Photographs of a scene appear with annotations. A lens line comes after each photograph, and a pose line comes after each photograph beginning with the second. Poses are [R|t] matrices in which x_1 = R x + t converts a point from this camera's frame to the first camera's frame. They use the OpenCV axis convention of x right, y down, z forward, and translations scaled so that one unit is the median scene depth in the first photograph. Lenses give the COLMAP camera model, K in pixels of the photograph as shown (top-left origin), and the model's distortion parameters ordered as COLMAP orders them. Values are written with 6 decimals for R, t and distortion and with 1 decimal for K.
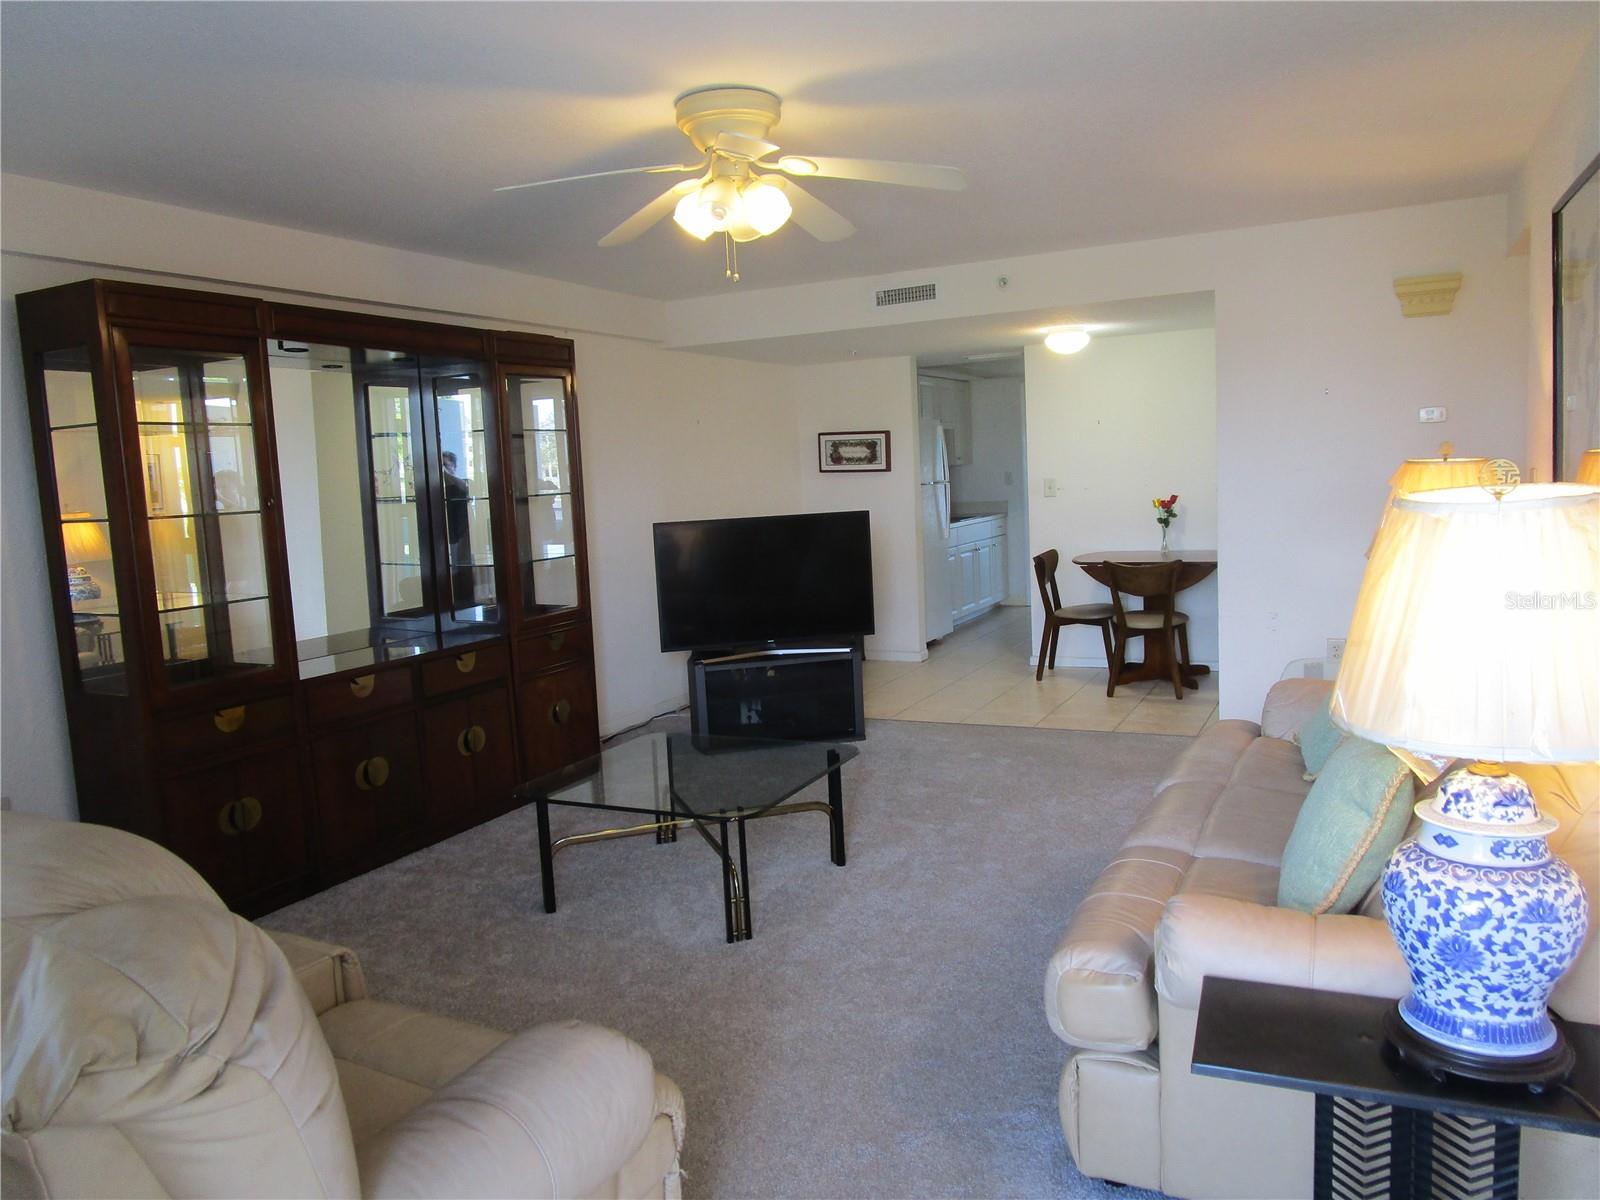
lens RADIAL K [[1142.3, 0, 804.3], [0, 1142.3, 605.9], [0, 0, 1]] dist [-0.027565, 0.011703]
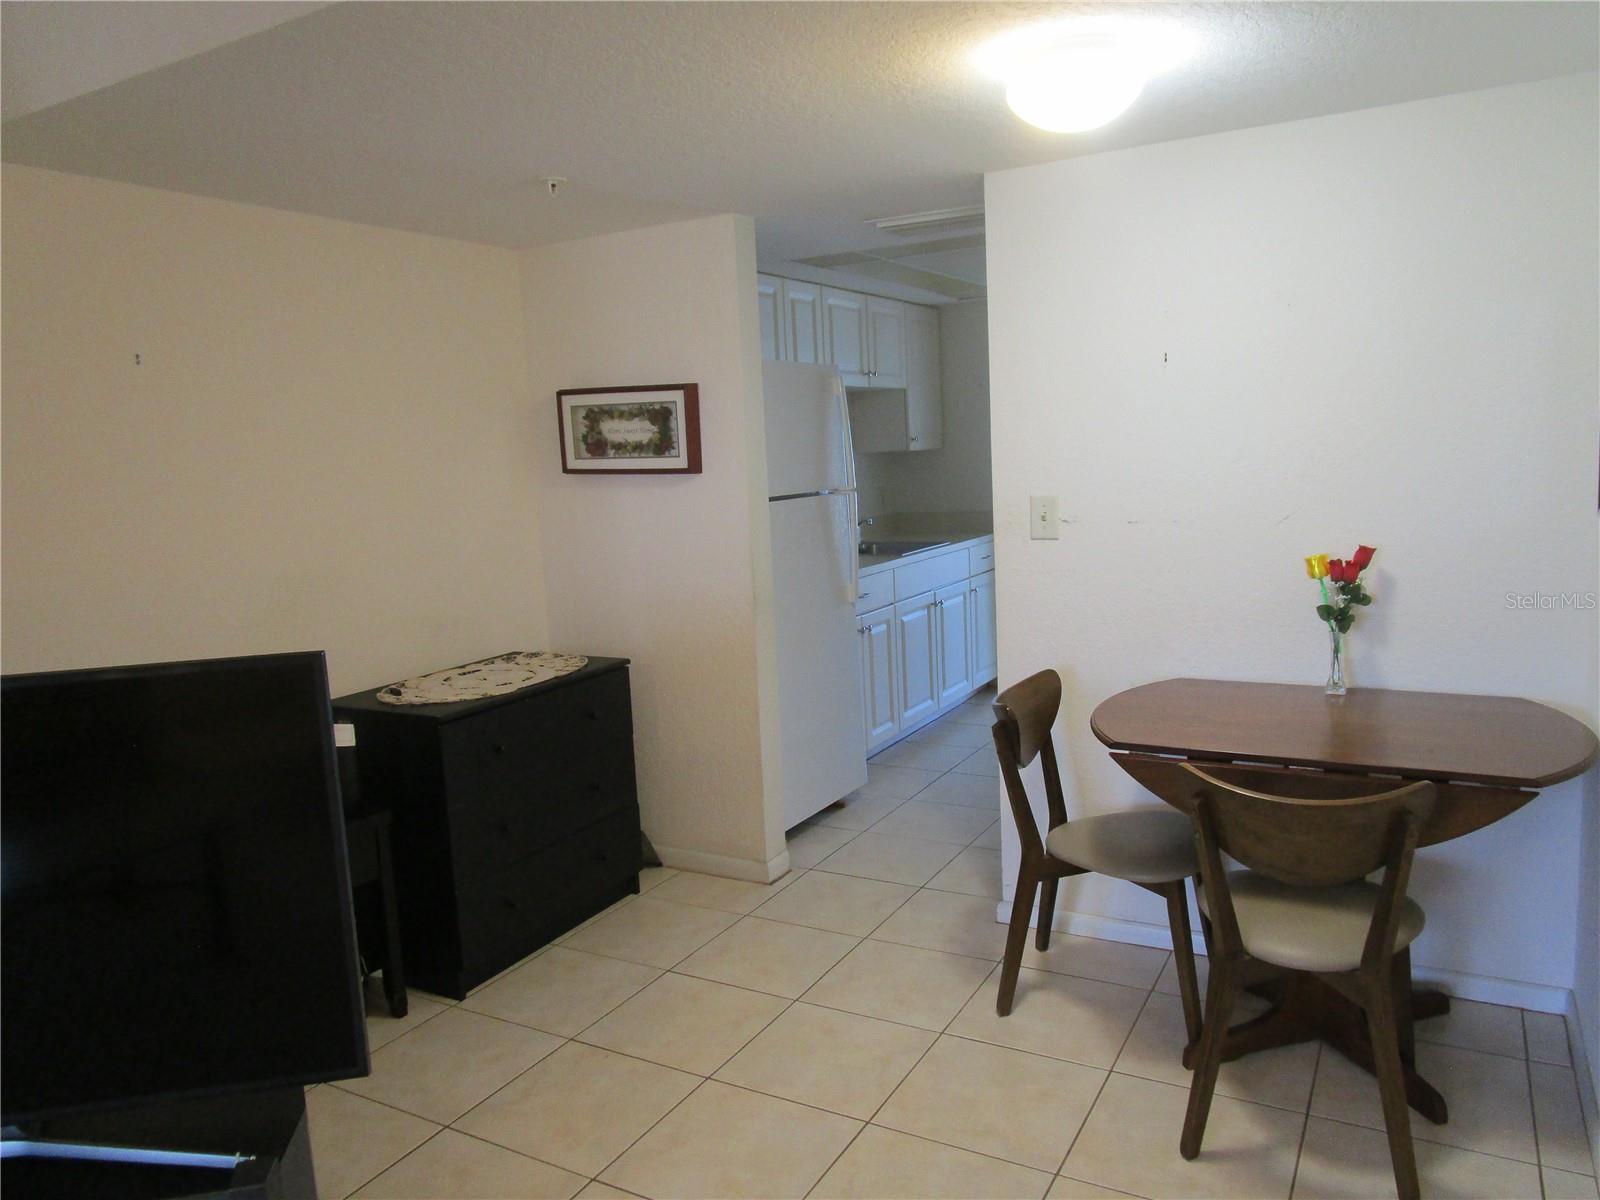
lens RADIAL K [[1142.3, 0, 795.0], [0, 1142.3, 599.9], [0, 0, 1]] dist [-0.027565, 0.011703]
pose [[0.998696, 0.008627, -0.050327, 0.138430], [-0.007783, 0.999826, 0.016940, -0.075863], [0.050464, -0.016526, 0.998589, 0.549975]]
